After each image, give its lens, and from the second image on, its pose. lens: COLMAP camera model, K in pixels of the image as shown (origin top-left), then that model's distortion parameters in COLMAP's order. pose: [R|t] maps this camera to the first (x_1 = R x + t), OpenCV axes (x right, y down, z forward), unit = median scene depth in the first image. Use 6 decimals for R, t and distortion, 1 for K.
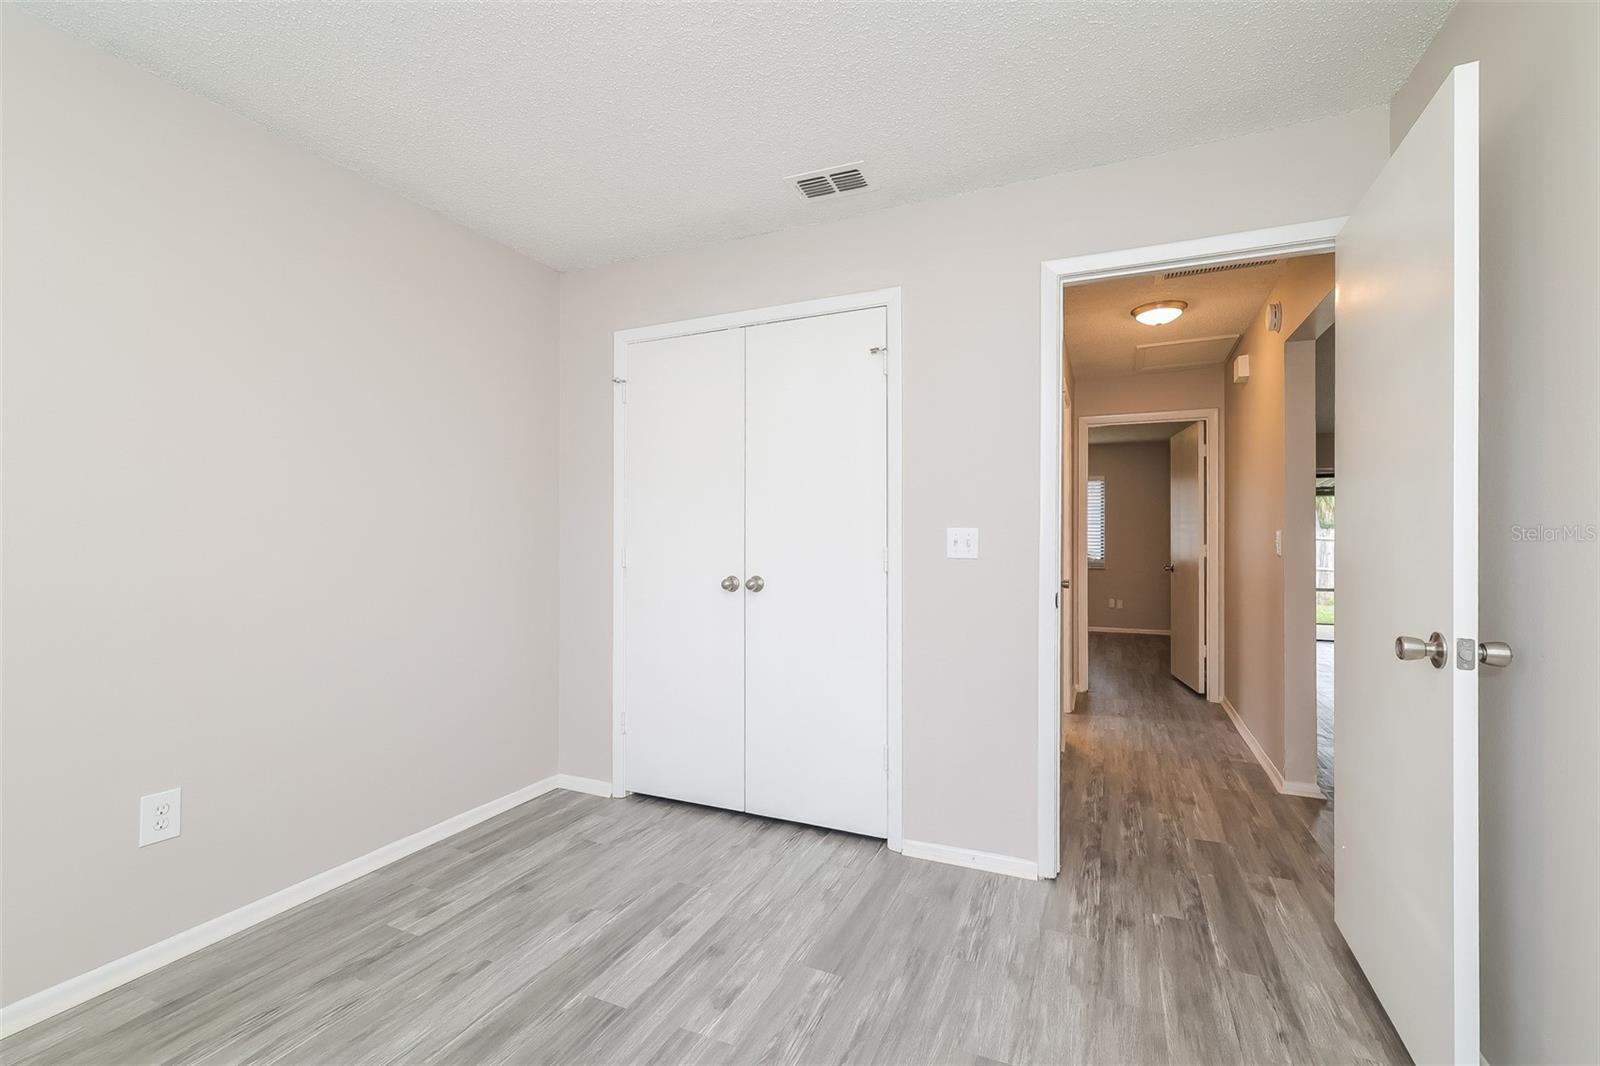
lens RADIAL K [[685.4, 0, 799.3], [0, 685.4, 533.5], [0, 0, 1]] dist [-0.000733, -0.000038]
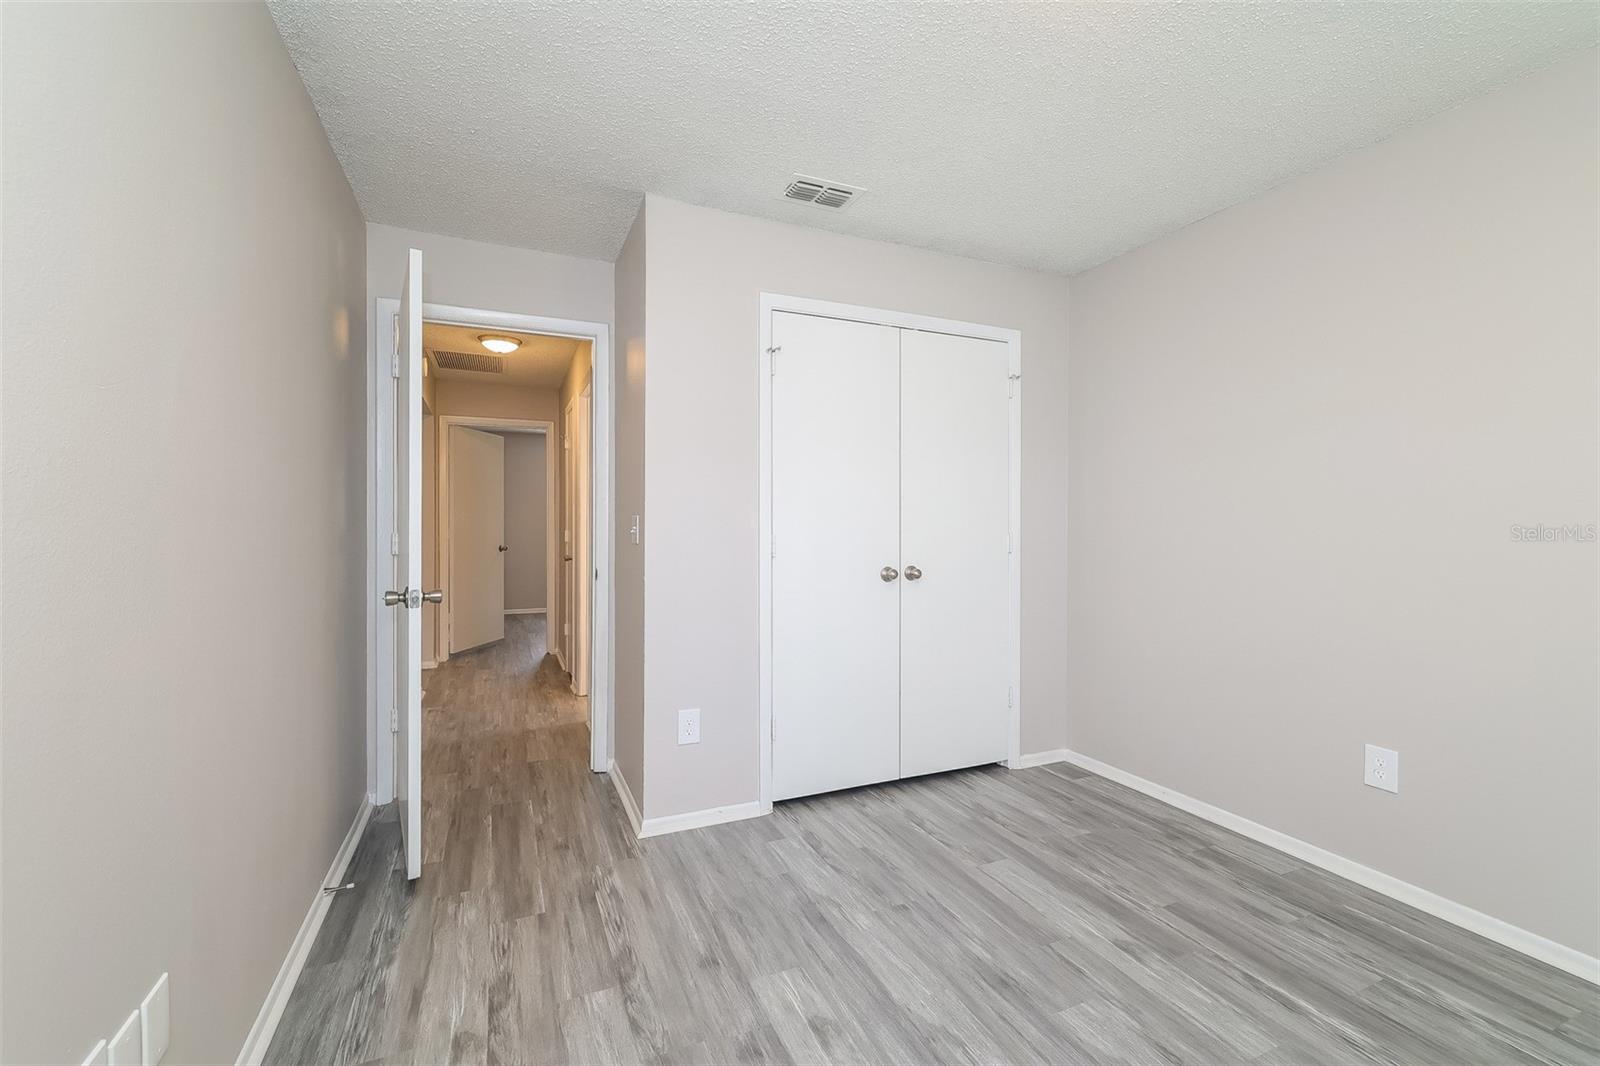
lens RADIAL K [[685.4, 0, 800.5], [0, 685.4, 536.4], [0, 0, 1]] dist [-0.000733, -0.000038]
pose [[0.665497, -0.009751, 0.746337, -0.986967], [-0.012191, 0.999639, 0.023931, -0.009120], [-0.746301, -0.025024, 0.665138, 0.389829]]
